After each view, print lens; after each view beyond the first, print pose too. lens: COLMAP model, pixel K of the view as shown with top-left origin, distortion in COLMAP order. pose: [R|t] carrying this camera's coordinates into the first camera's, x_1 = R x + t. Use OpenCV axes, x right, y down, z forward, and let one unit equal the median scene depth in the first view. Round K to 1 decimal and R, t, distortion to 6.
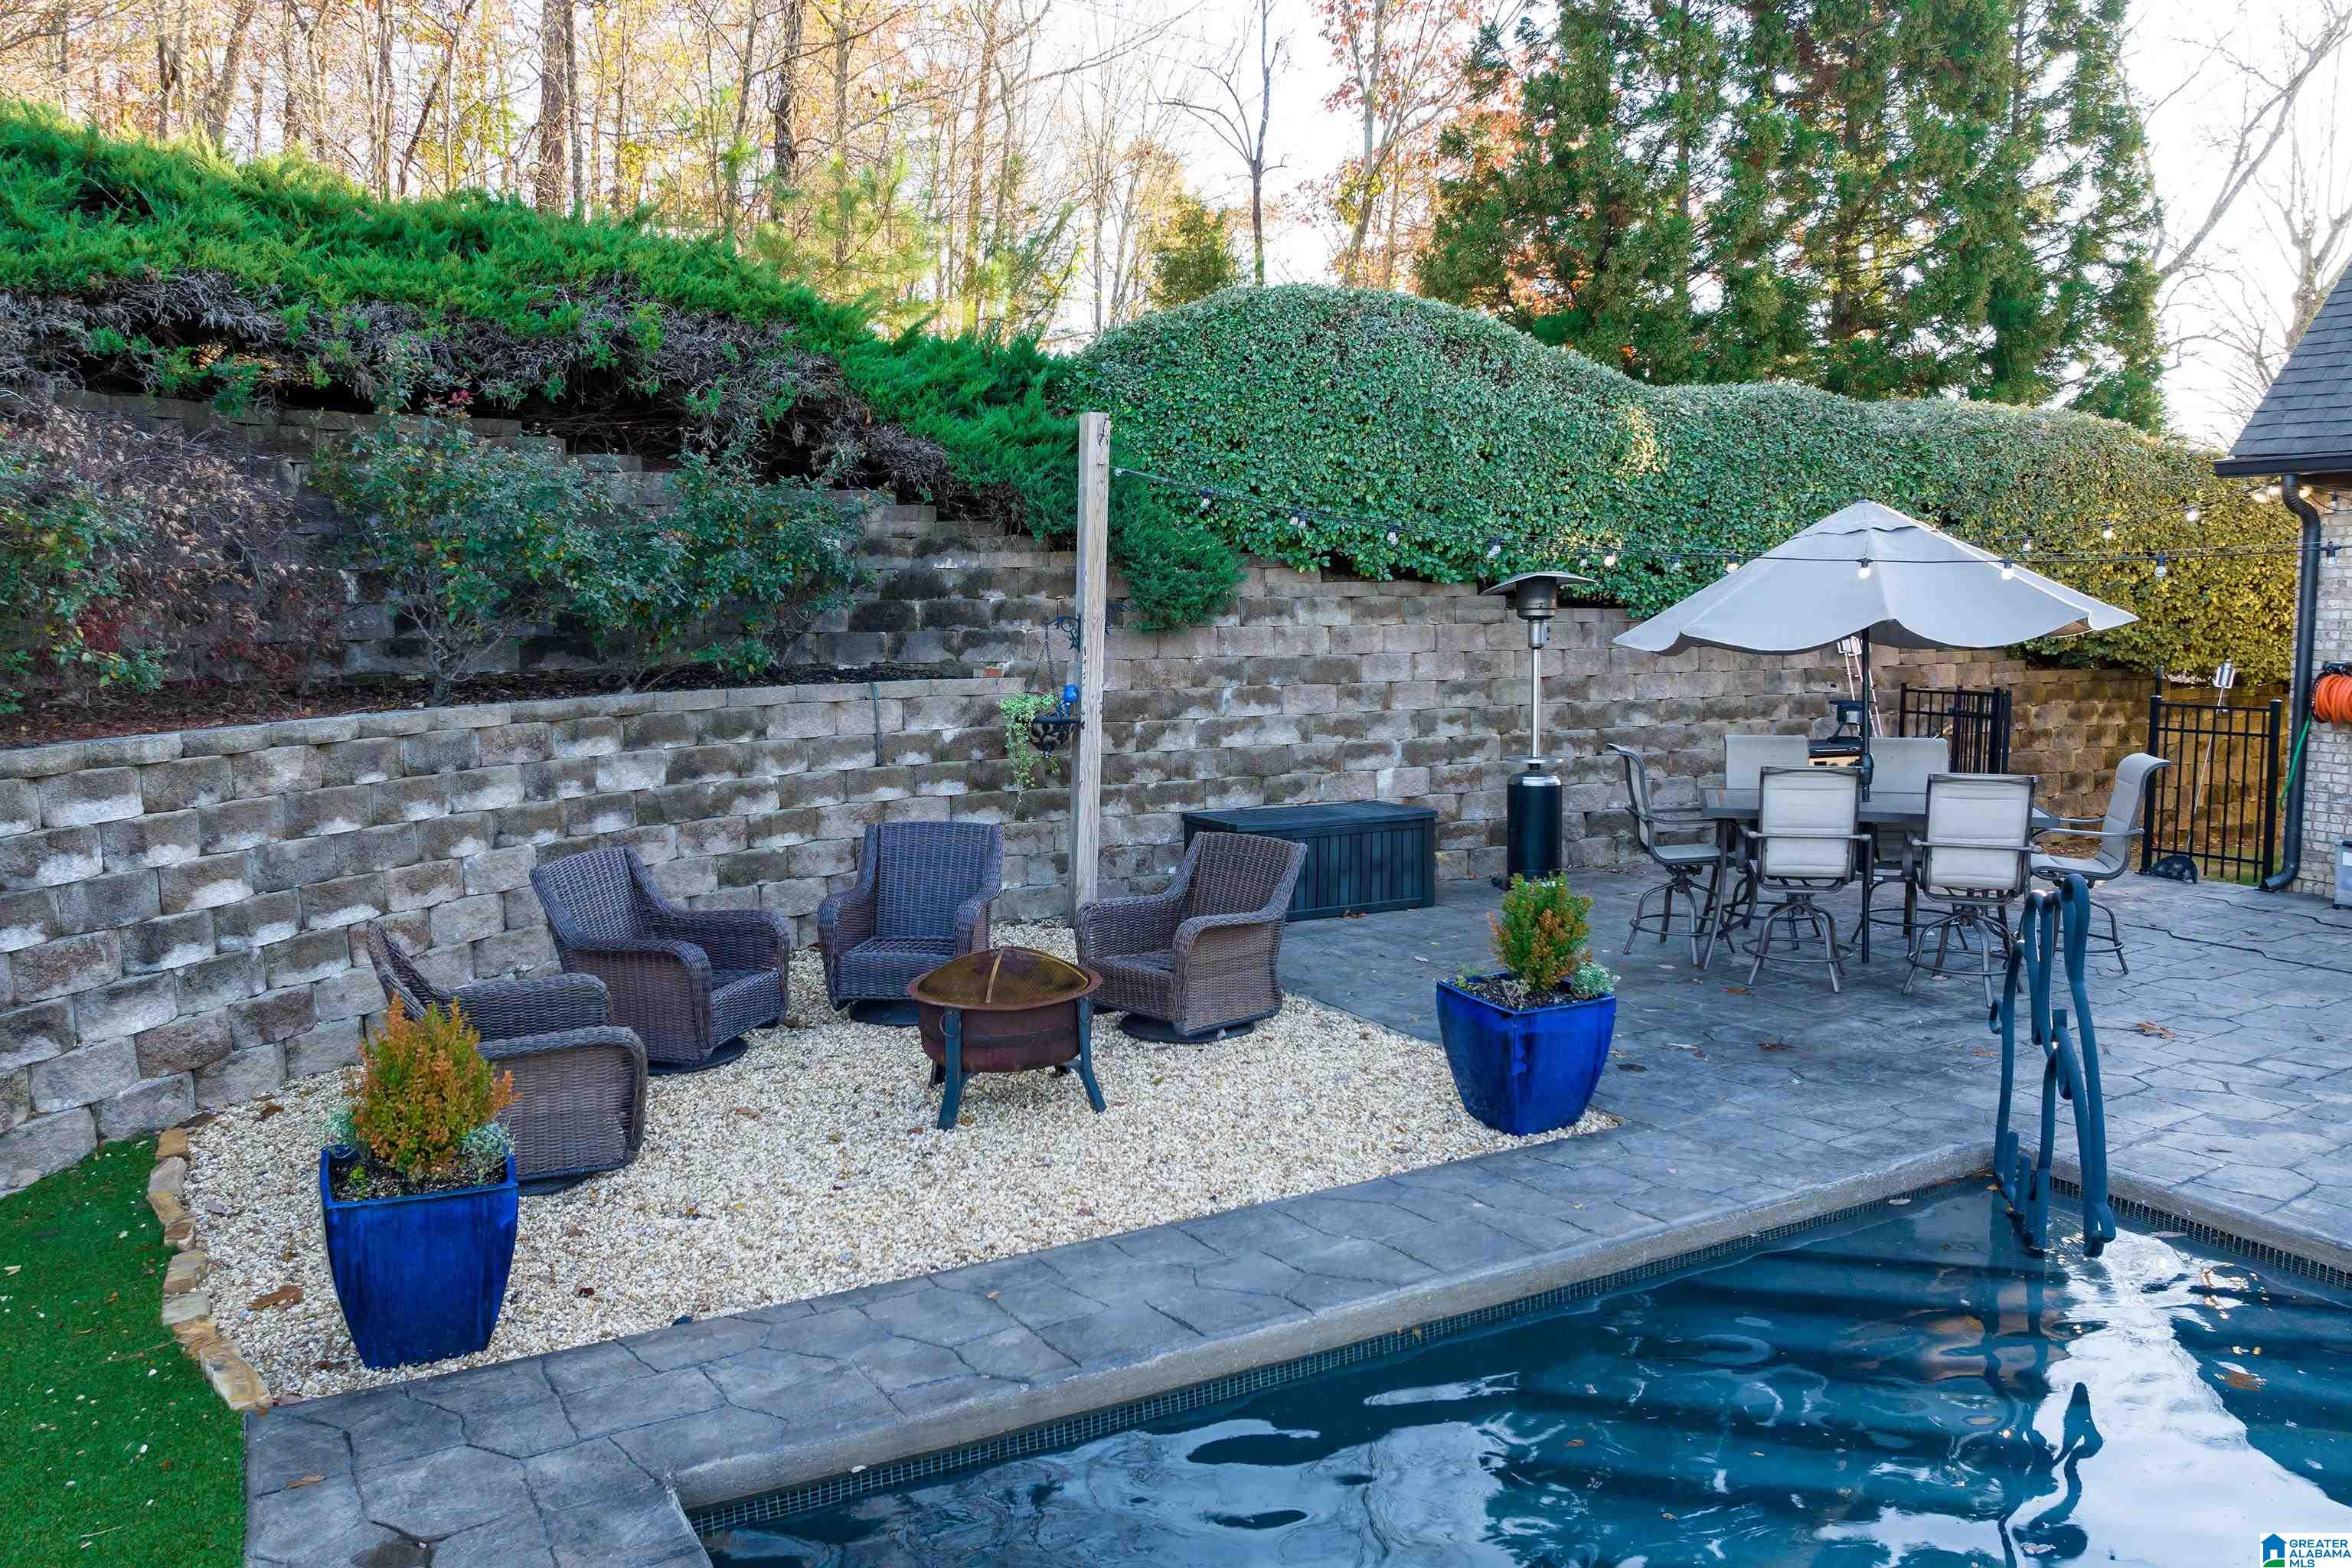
lens RADIAL K [[1639.1, 0, 1176.0], [0, 1639.1, 784.0], [0, 0, 1]] dist [-0.037189, 0.000561]
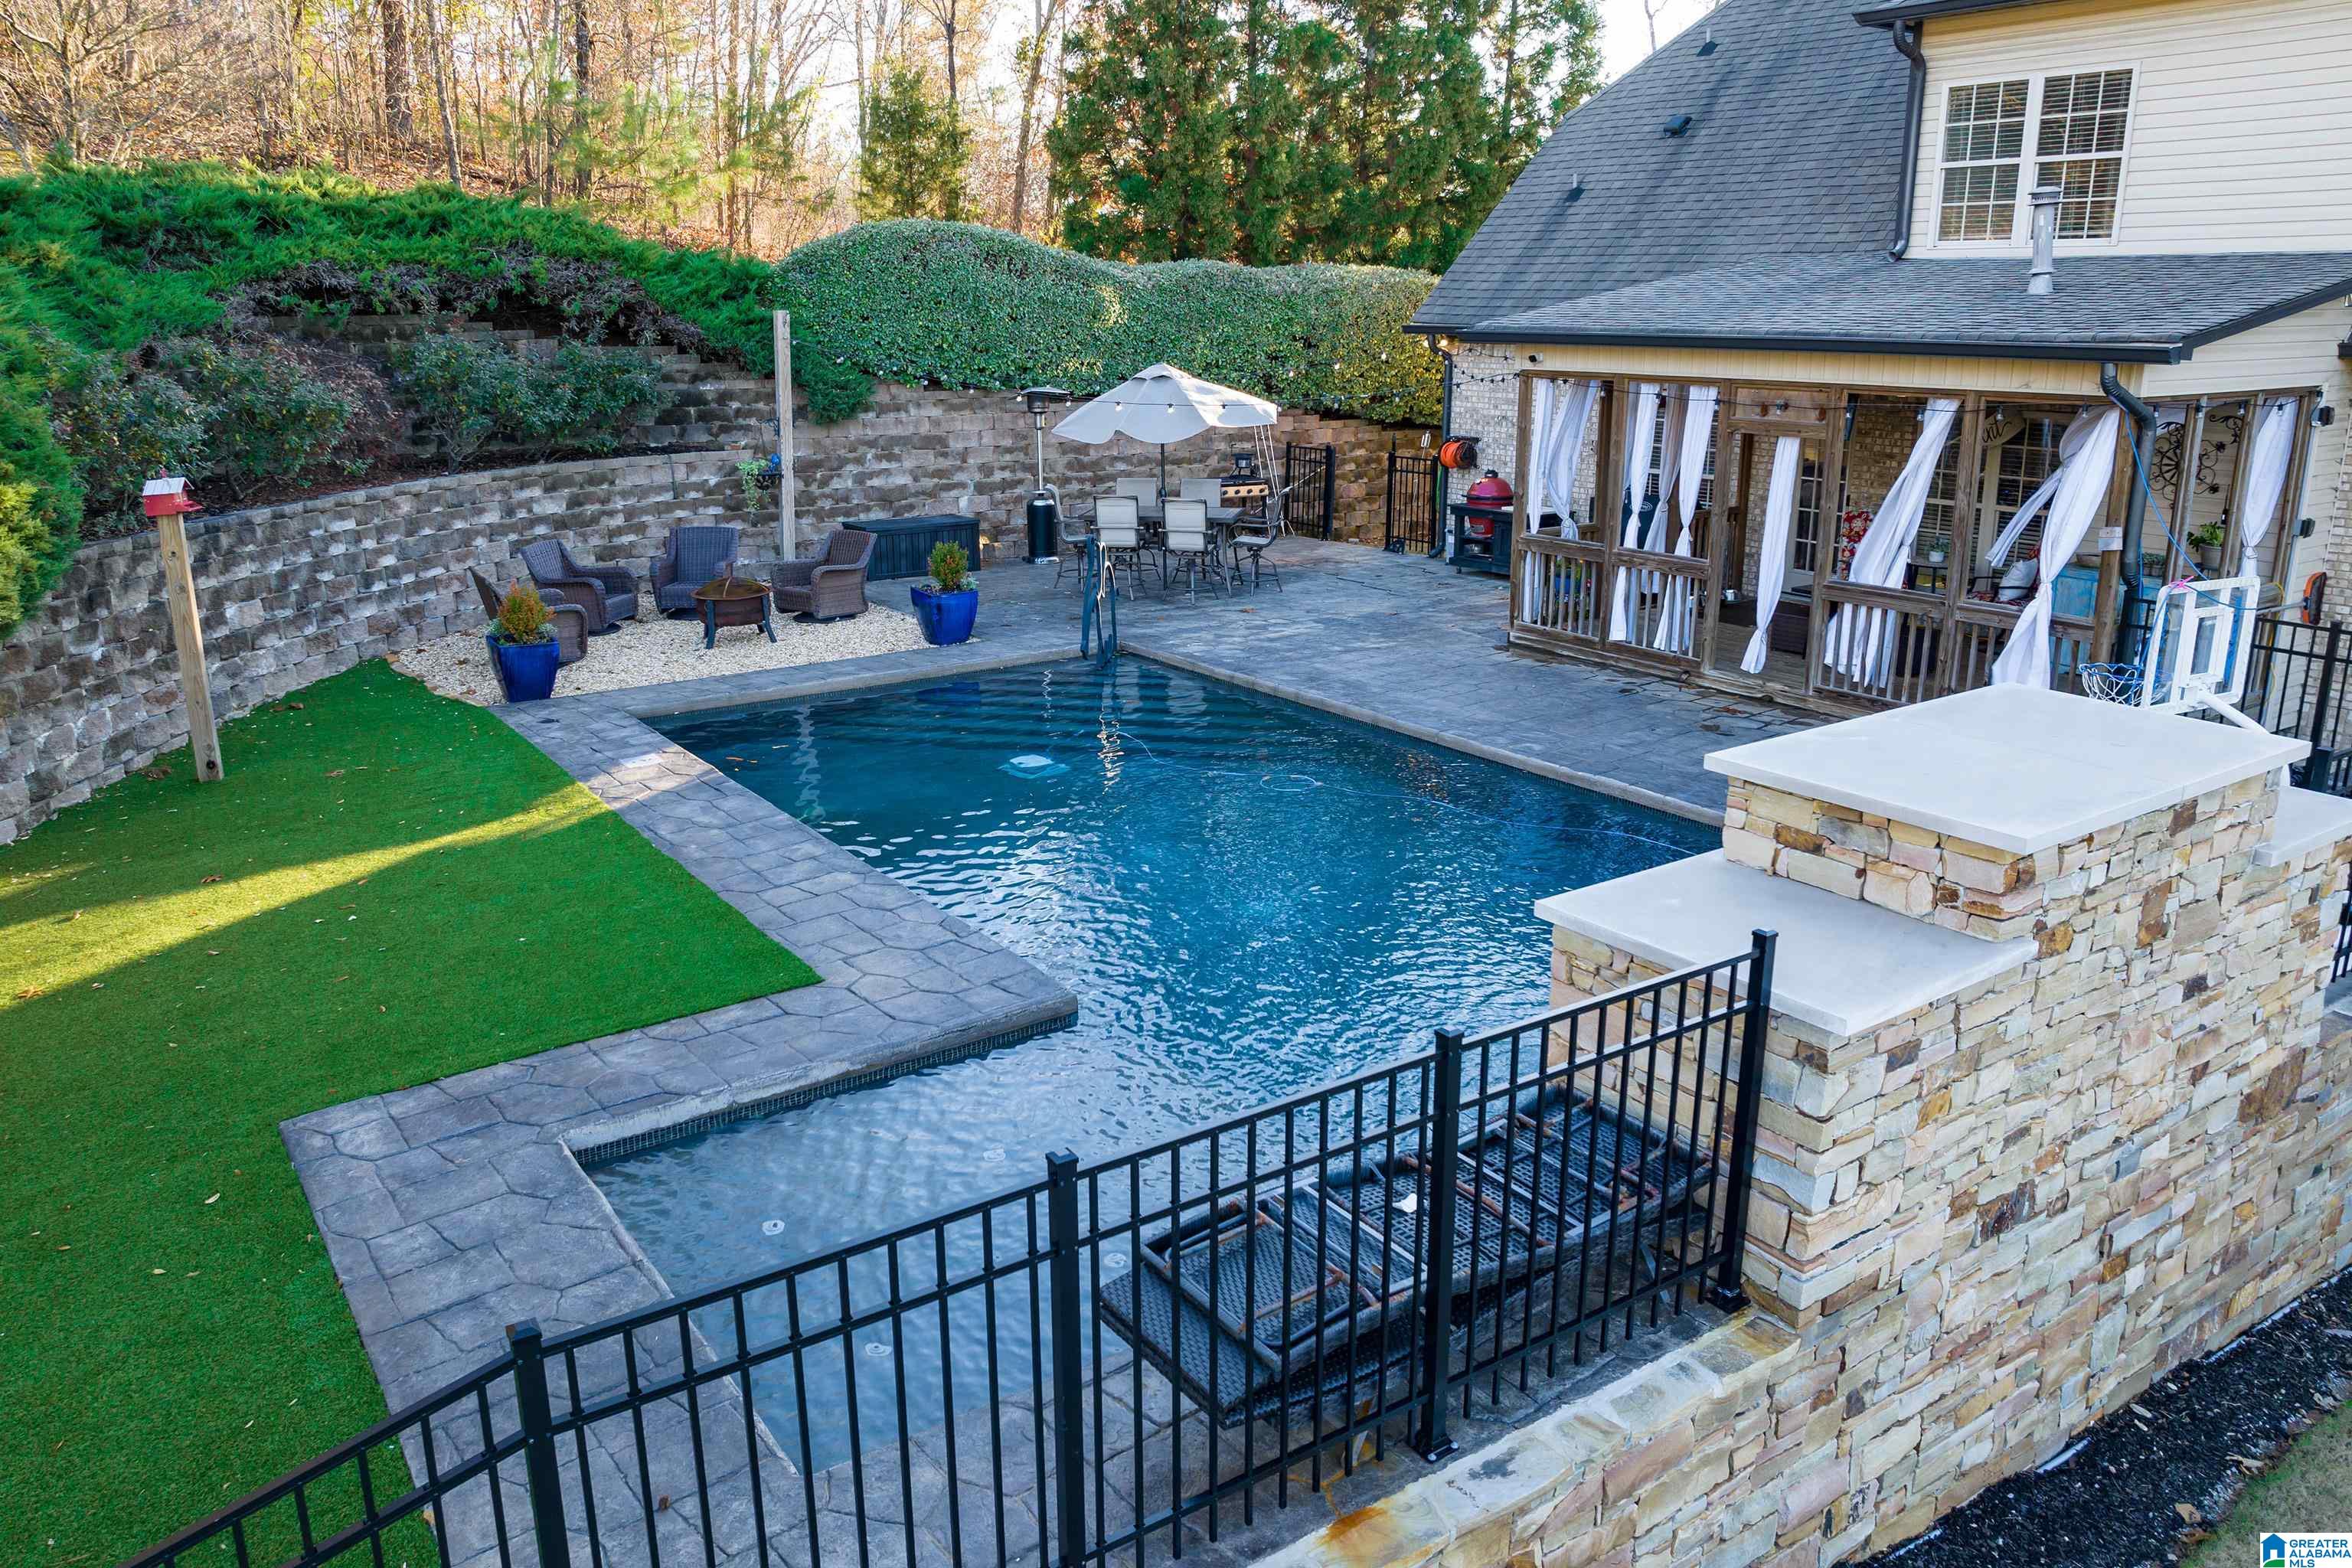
lens RADIAL K [[1639.1, 0, 1176.0], [0, 1639.1, 784.0], [0, 0, 1]] dist [-0.037189, 0.000561]
pose [[0.994229, -0.027115, 0.103798, 0.194781], [0.009253, 0.985601, 0.168833, 0.000674], [-0.106881, -0.166898, 0.980164, -0.995946]]
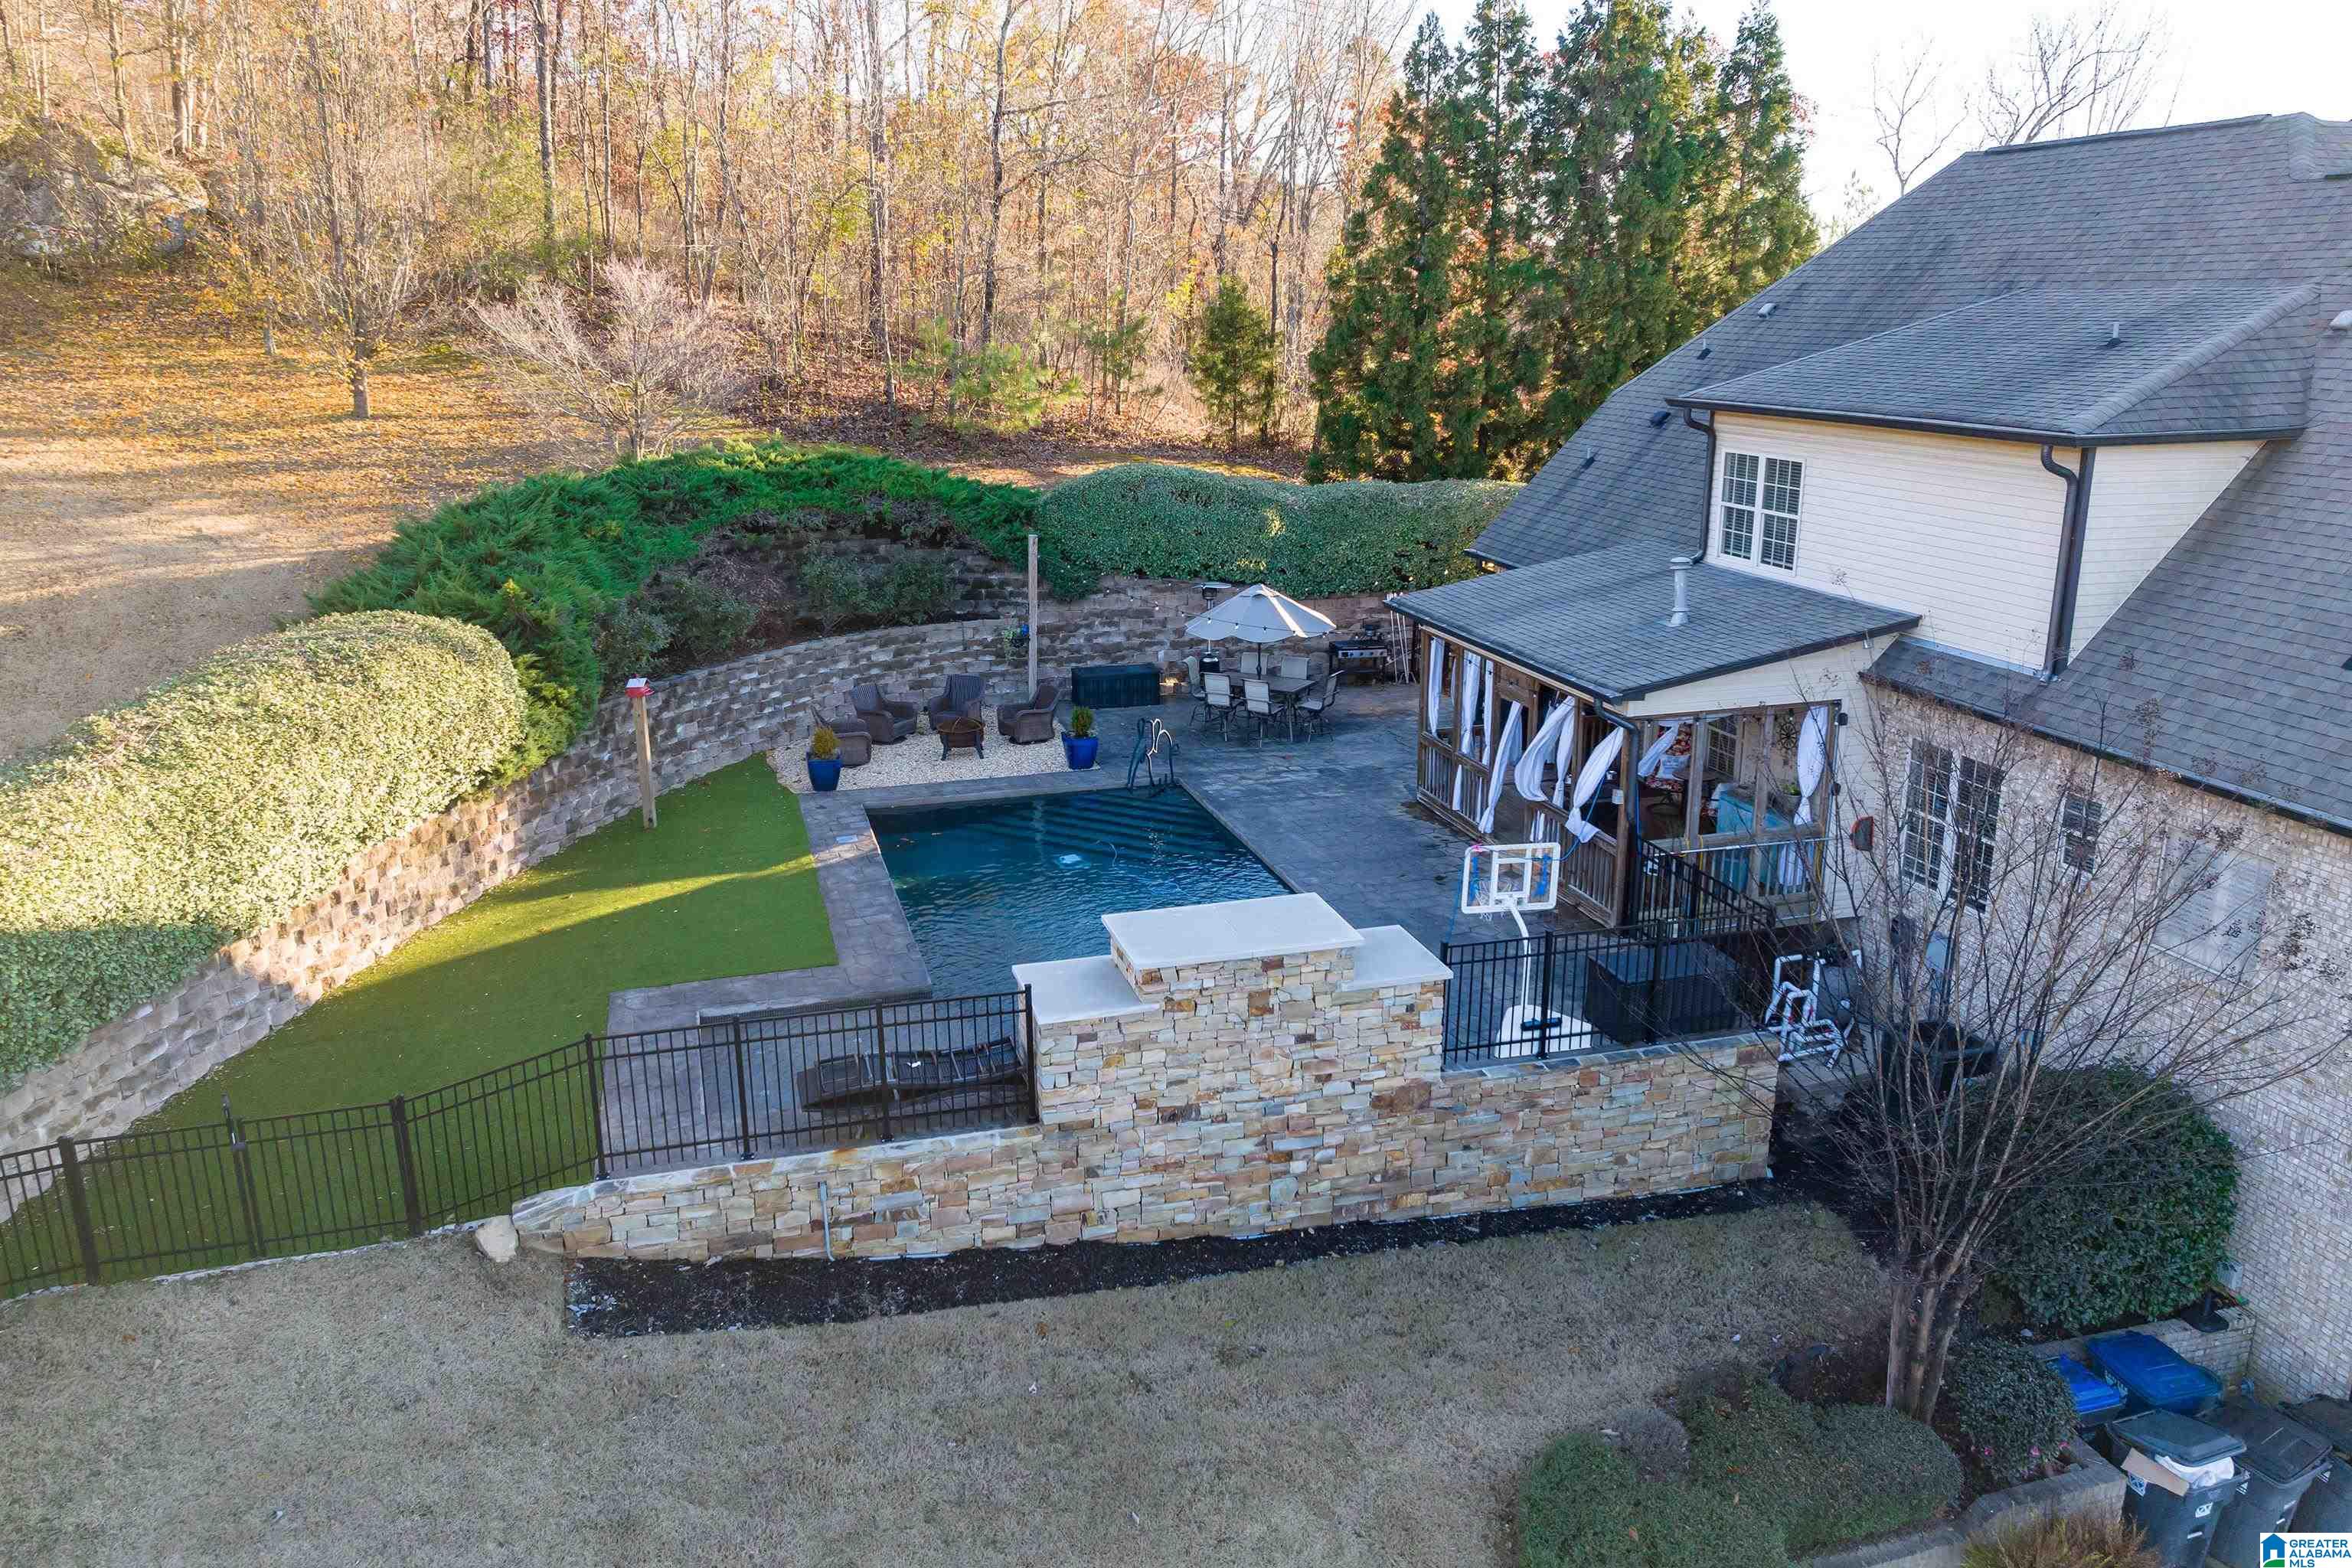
lens RADIAL K [[1639.9, 0, 1176.0], [0, 1639.9, 784.0], [0, 0, 1]] dist [0.003204, -0.001368]
pose [[0.976115, 0.061019, -0.208510, 0.845508], [-0.025440, 0.985248, 0.169233, -0.290535], [0.215760, -0.159887, 0.963267, -1.865114]]
